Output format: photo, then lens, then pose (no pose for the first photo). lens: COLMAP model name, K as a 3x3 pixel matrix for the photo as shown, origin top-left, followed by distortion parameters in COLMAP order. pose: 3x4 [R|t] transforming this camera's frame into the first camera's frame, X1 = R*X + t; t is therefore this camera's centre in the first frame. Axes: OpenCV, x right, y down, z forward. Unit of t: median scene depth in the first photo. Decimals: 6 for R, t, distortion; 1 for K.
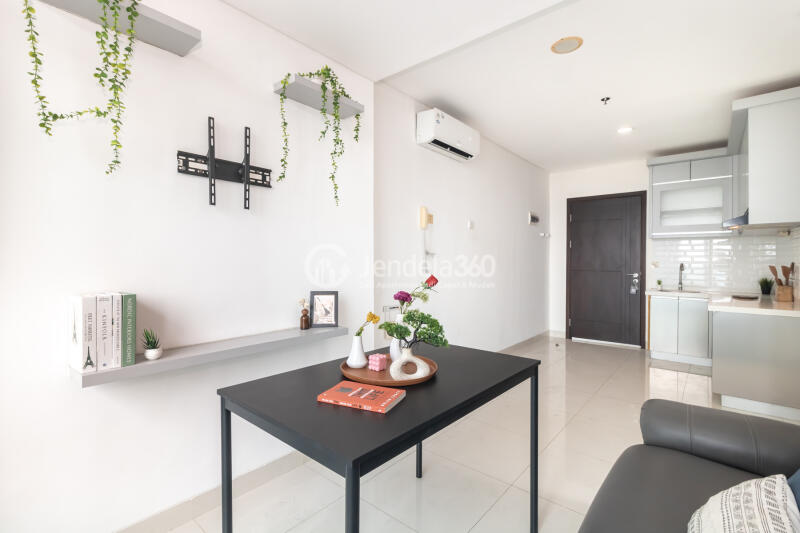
lens RADIAL K [[371.2, 0, 394.9], [0, 371.2, 263.5], [0, 0, 1]] dist [0.000138, 0.000008]
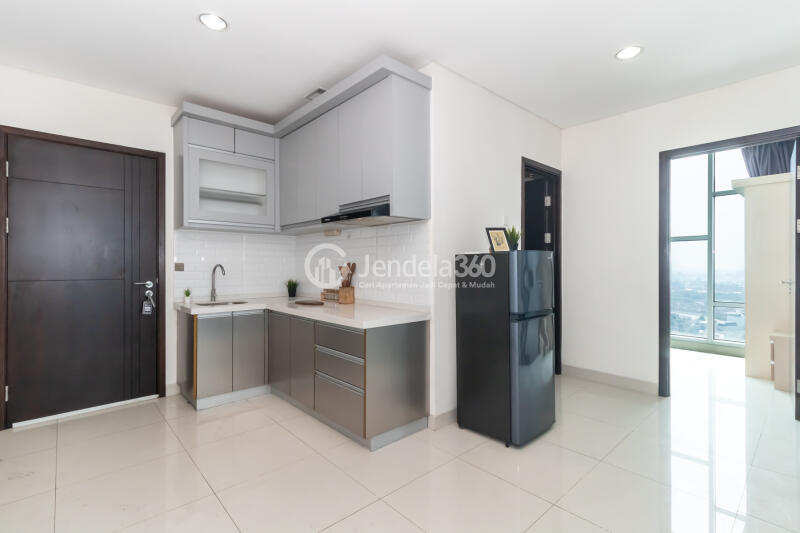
lens RADIAL K [[371.2, 0, 394.9], [0, 371.2, 263.5], [0, 0, 1]] dist [0.000138, 0.000008]
pose [[0.130413, -0.002148, 0.991457, 0.090820], [0.006574, 0.999978, 0.001302, -0.001474], [-0.991438, 0.006348, 0.130424, 0.560734]]
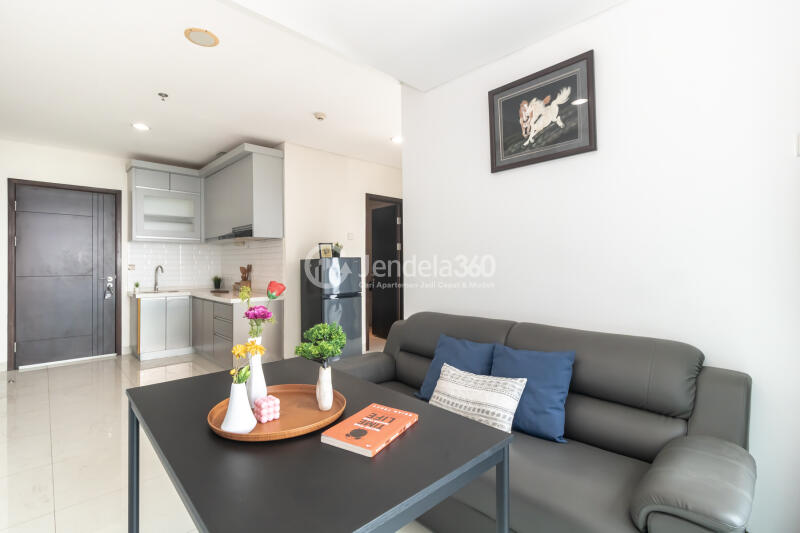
lens RADIAL K [[371.2, 0, 394.9], [0, 371.2, 263.5], [0, 0, 1]] dist [0.000138, 0.000008]
pose [[0.099643, -0.002246, 0.995021, -0.228654], [0.007972, 0.999967, 0.001459, -0.003131], [-0.994991, 0.007787, 0.099657, 0.215944]]
